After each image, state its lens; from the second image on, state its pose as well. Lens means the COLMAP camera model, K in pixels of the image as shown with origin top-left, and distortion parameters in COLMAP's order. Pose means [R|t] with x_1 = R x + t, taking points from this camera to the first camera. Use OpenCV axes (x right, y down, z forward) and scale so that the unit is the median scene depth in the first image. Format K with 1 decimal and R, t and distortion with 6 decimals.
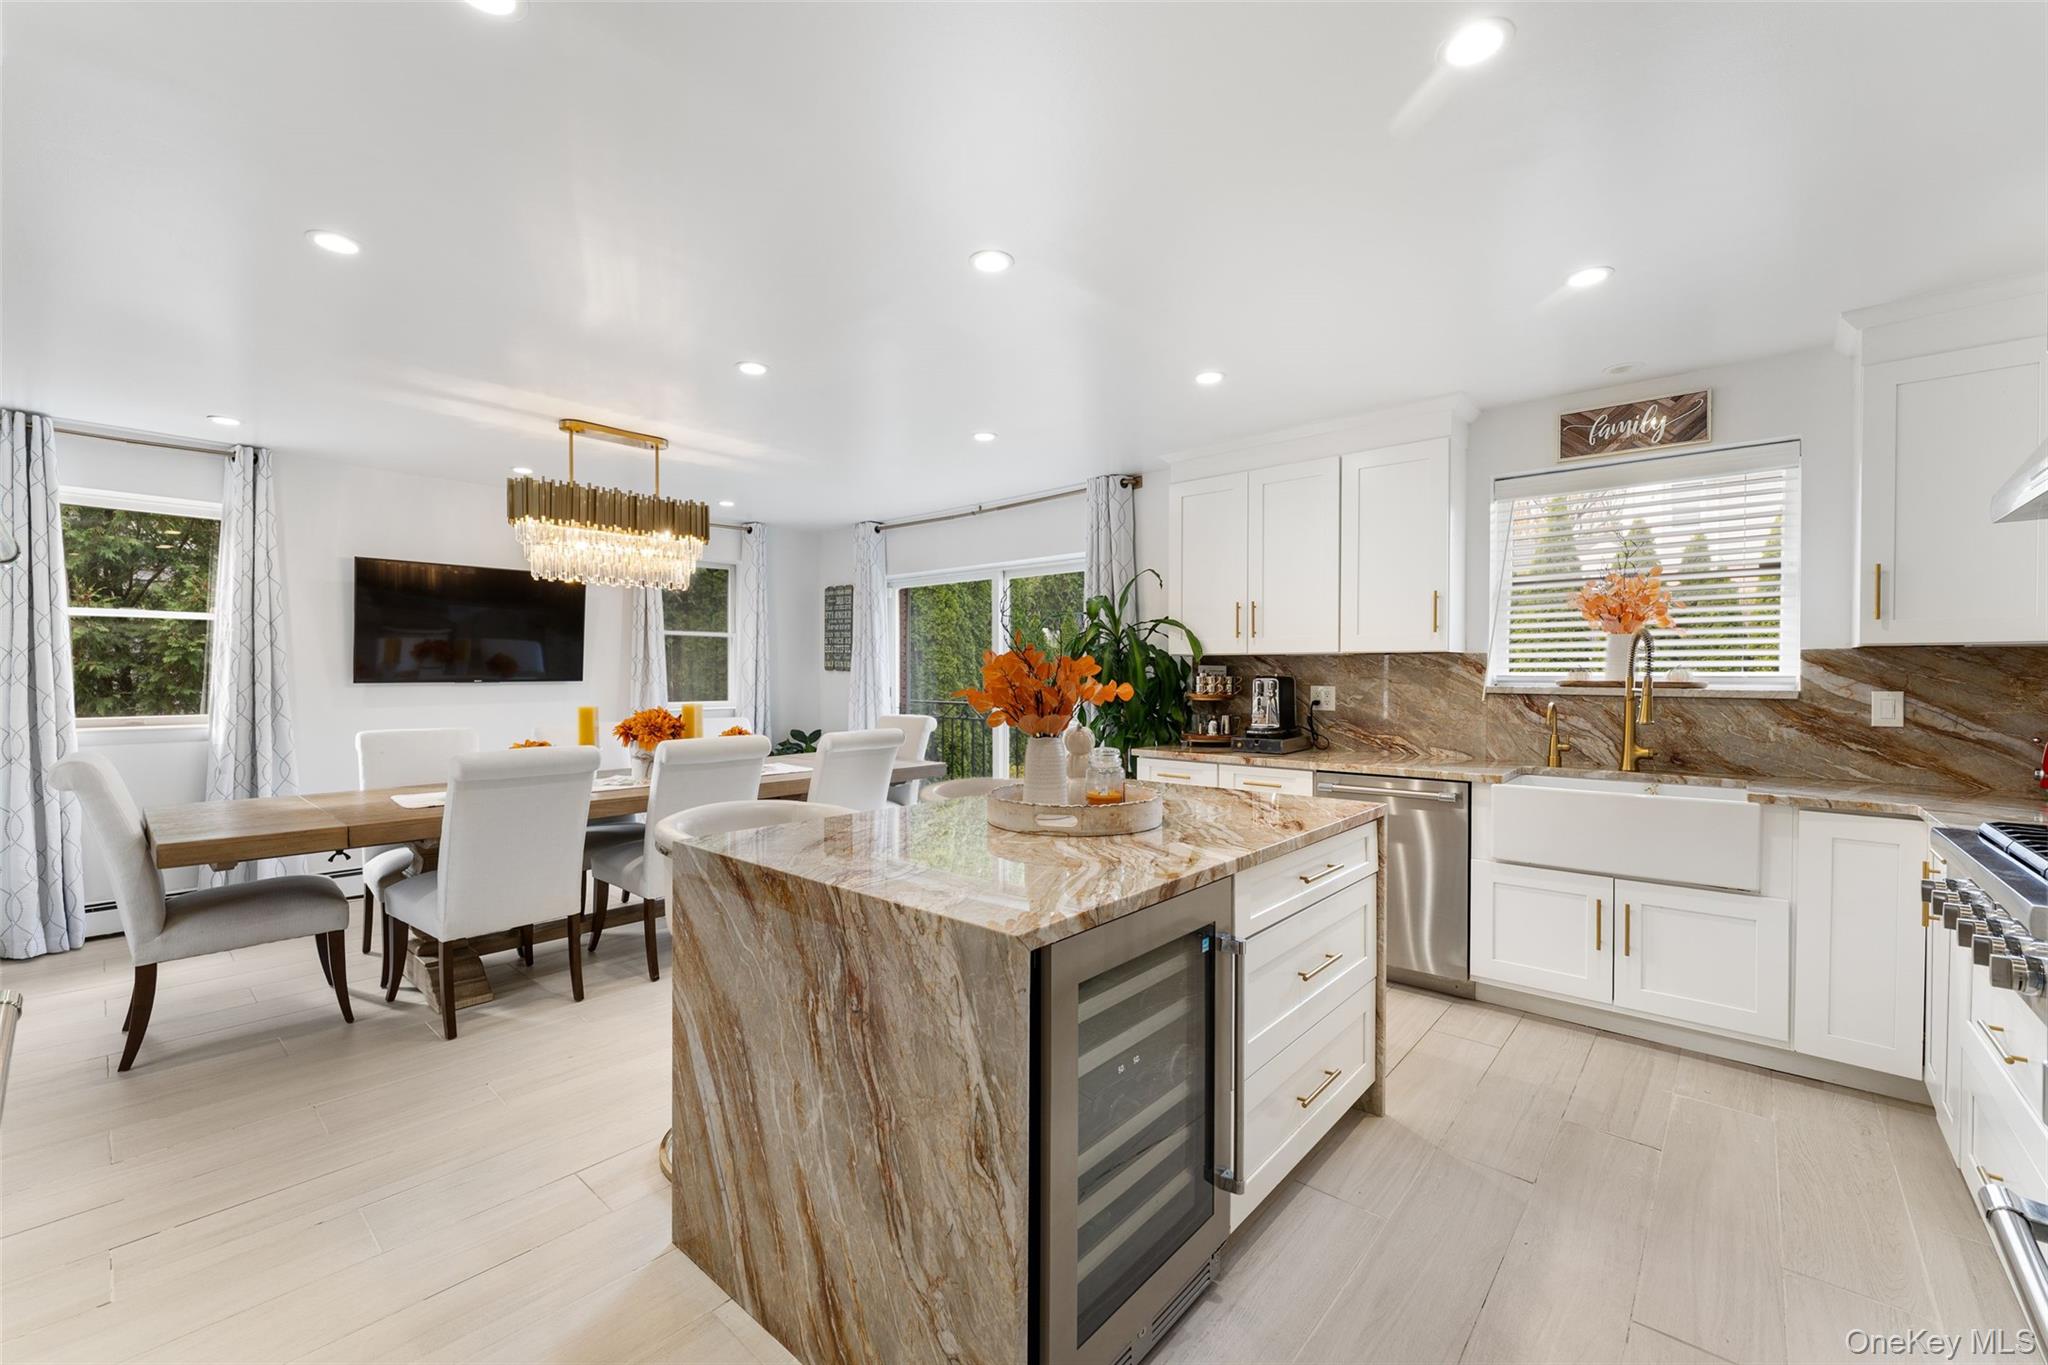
lens RADIAL K [[820.7, 0, 1013.0], [0, 820.7, 670.8], [0, 0, 1]] dist [0.000988, 0.000585]
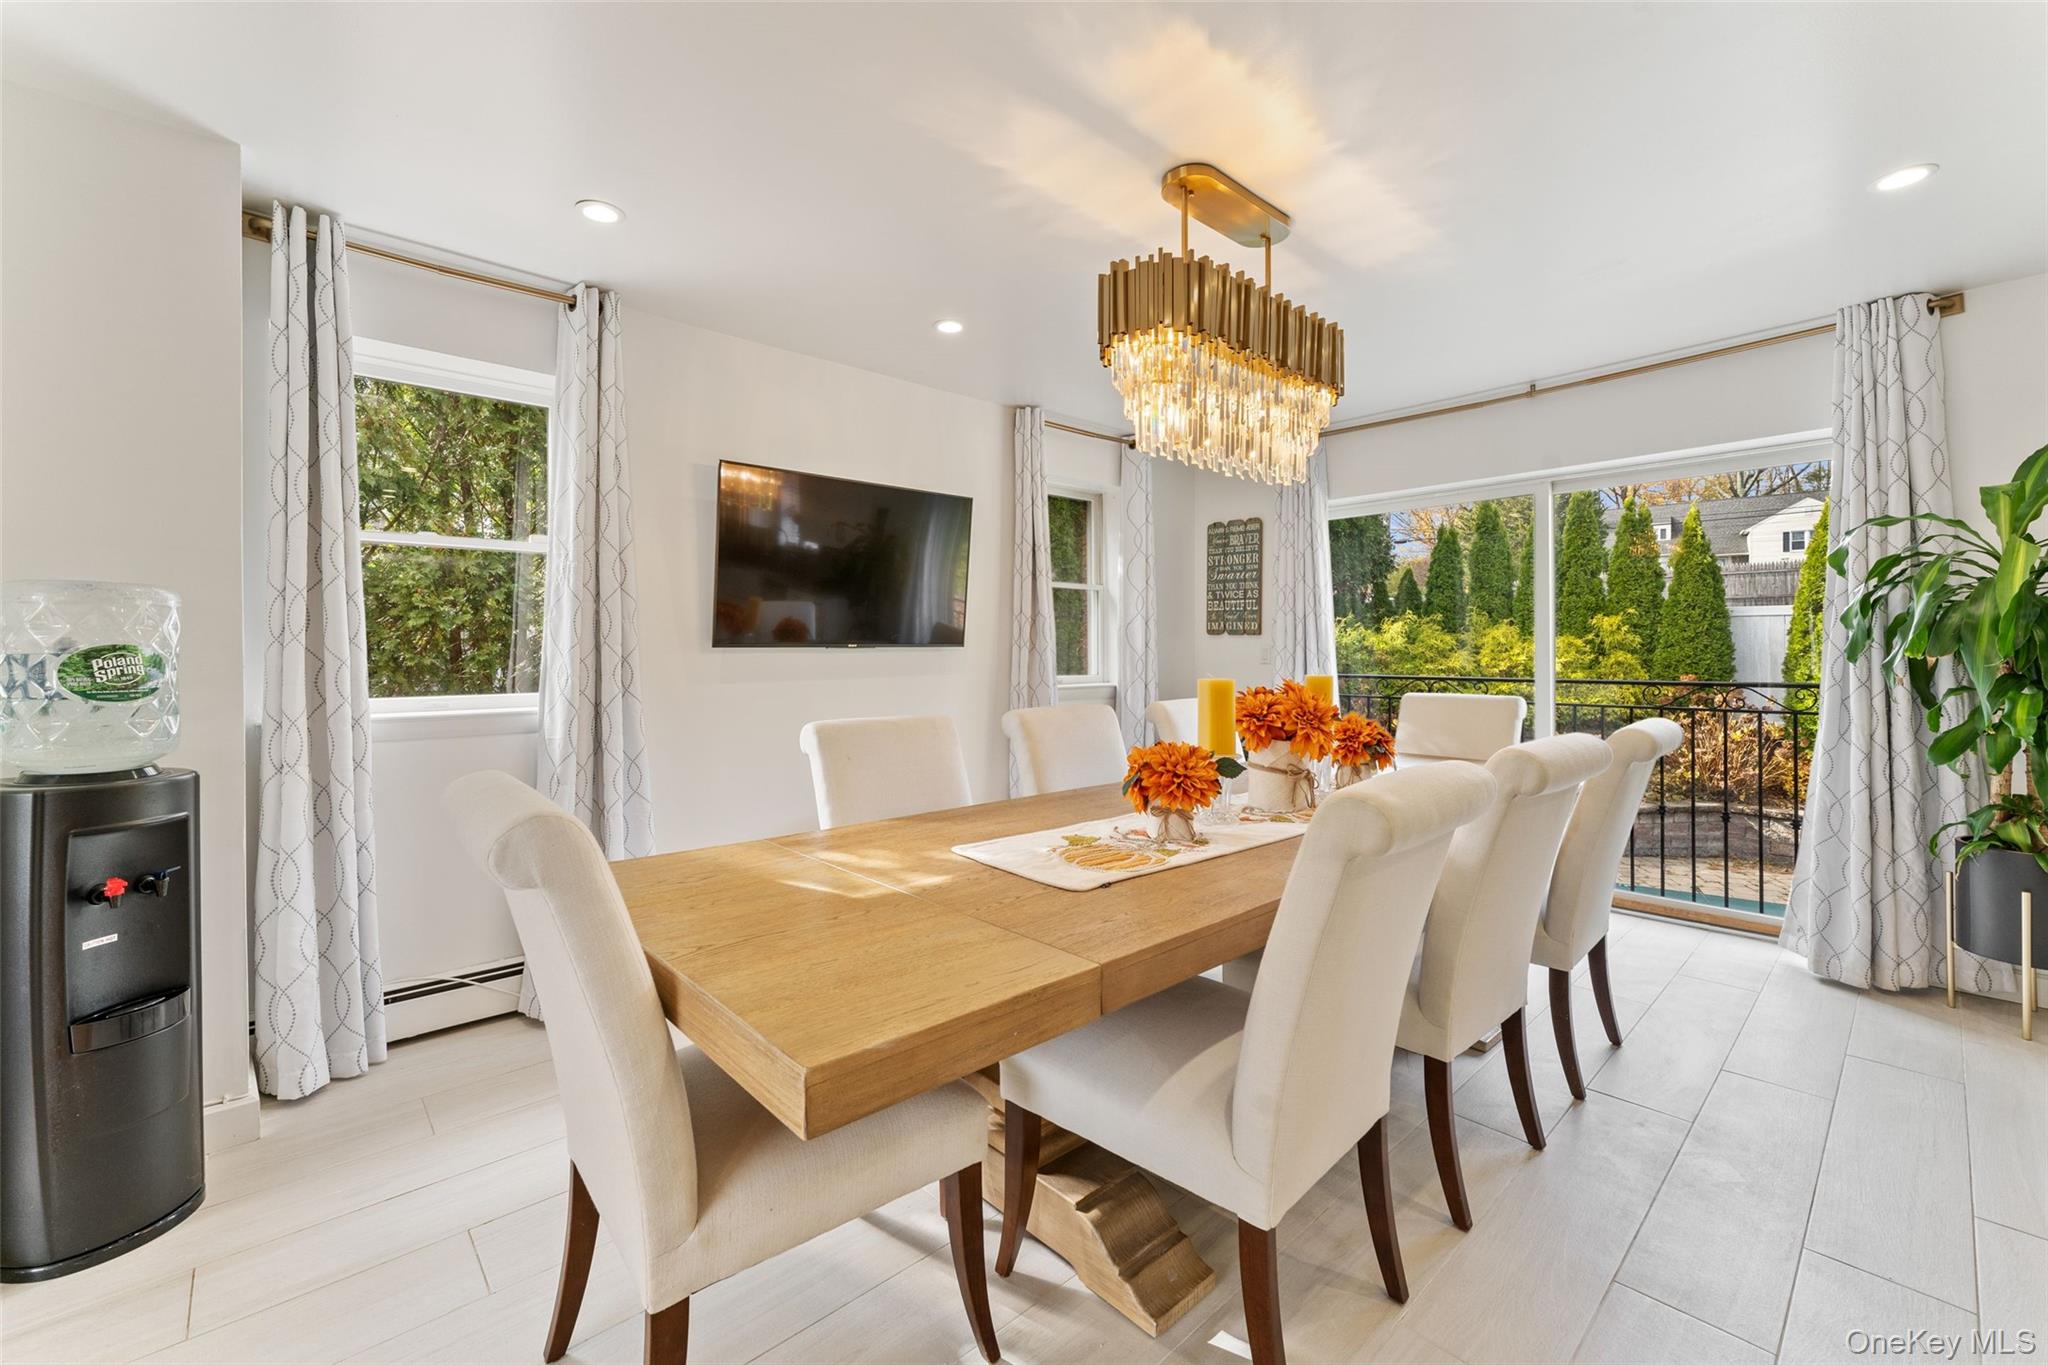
lens RADIAL K [[826.7, 0, 1028.2], [0, 826.7, 646.6], [0, 0, 1]] dist [-0.001285, 0.000089]
pose [[0.994577, -0.005901, -0.103839, -0.508129], [0.005683, 0.999981, -0.002398, 0.018821], [0.103851, 0.001795, 0.994591, 0.371329]]
